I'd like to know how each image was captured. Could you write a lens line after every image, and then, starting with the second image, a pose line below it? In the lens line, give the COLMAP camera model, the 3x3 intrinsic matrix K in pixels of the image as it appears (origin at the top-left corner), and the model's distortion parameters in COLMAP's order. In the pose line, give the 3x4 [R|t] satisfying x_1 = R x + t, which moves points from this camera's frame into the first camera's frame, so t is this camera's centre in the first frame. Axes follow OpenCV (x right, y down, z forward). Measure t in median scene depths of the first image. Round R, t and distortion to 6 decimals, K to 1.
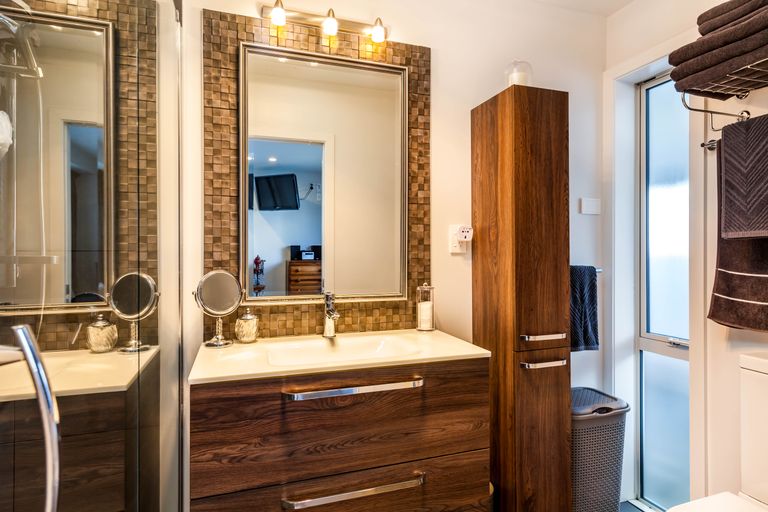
lens RADIAL K [[427.4, 0, 384.0], [0, 427.4, 256.0], [0, 0, 1]] dist [-0.002017, -0.000437]
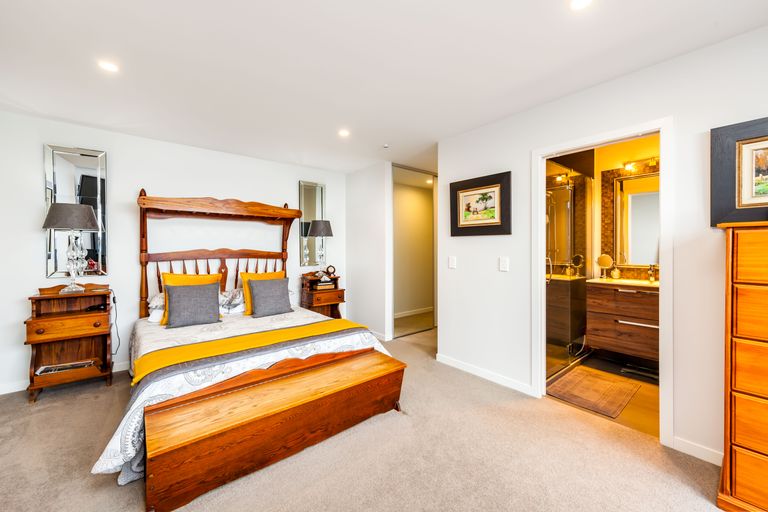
lens RADIAL K [[306.6, 0, 379.4], [0, 306.6, 250.8], [0, 0, 1]] dist [0.003549, 0.000566]
pose [[0.340241, 0.004046, -0.940330, 1.159153], [-0.000826, 0.999992, 0.004004, -0.001162], [0.940338, -0.000586, 0.340241, -1.317744]]
